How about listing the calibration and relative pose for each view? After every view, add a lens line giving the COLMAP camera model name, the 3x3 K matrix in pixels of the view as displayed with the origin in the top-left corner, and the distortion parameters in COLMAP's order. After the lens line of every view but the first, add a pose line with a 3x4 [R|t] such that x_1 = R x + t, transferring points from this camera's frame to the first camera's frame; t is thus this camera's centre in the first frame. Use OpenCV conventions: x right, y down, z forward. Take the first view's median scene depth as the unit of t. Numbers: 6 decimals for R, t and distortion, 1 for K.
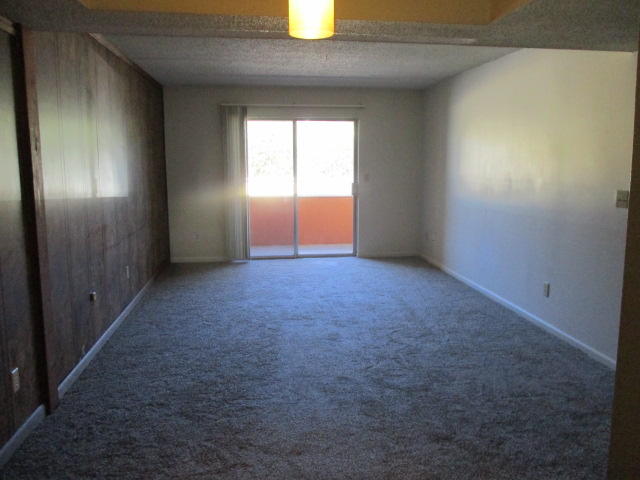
lens RADIAL K [[531.9, 0, 330.8], [0, 531.9, 234.4], [0, 0, 1]] dist [-0.037882, 0.029065]
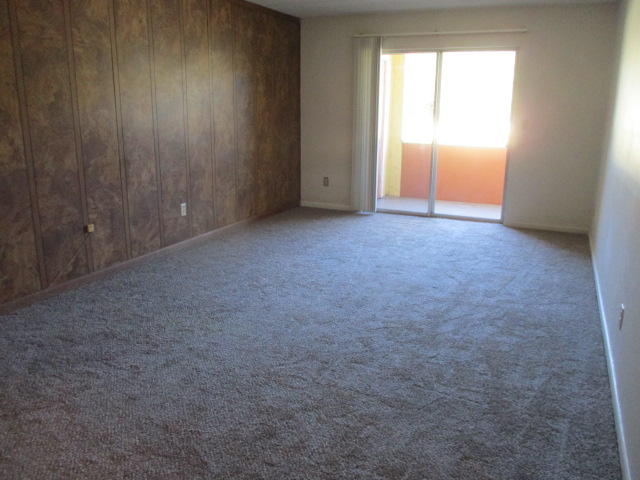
lens RADIAL K [[531.9, 0, 330.8], [0, 531.9, 234.4], [0, 0, 1]] dist [-0.037882, 0.029065]
pose [[0.847112, 0.139216, -0.512854, 0.435329], [-0.086759, 0.988358, 0.124988, -0.037057], [0.524284, -0.061384, 0.849328, 0.332641]]
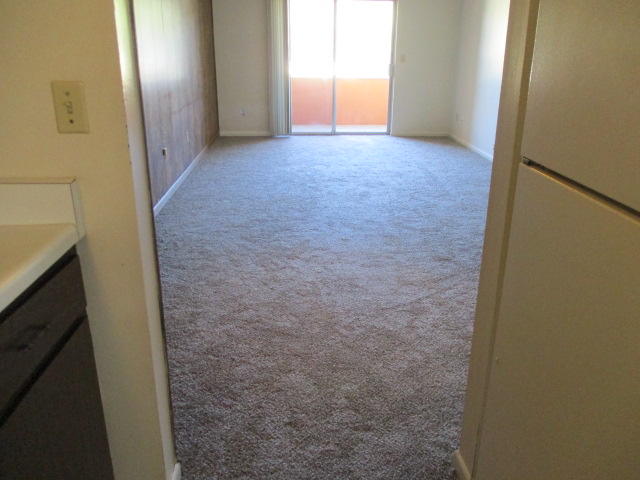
lens RADIAL K [[531.9, 0, 330.8], [0, 531.9, 234.4], [0, 0, 1]] dist [-0.037882, 0.029065]
pose [[0.997238, 0.035664, -0.065144, 0.011873], [-0.021864, 0.979262, 0.201416, 0.045030], [0.070976, -0.199435, 0.977337, -0.171535]]
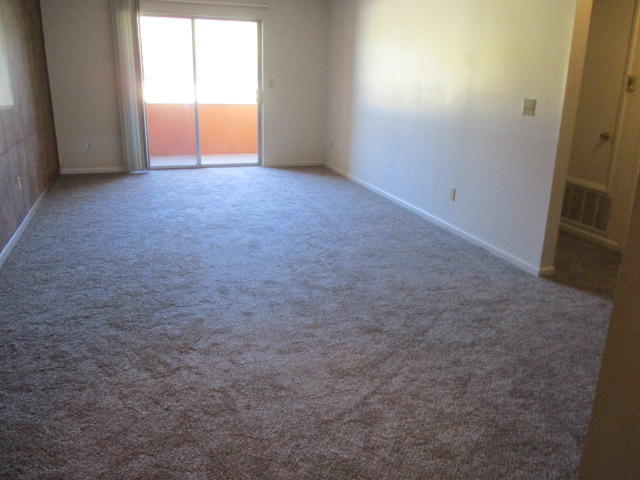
lens RADIAL K [[531.9, 0, 330.8], [0, 531.9, 234.4], [0, 0, 1]] dist [-0.037882, 0.029065]
pose [[0.978956, -0.031875, 0.201568, -0.052813], [-0.001398, 0.986656, 0.162814, 0.011257], [-0.204068, -0.159670, 0.965848, 0.003347]]
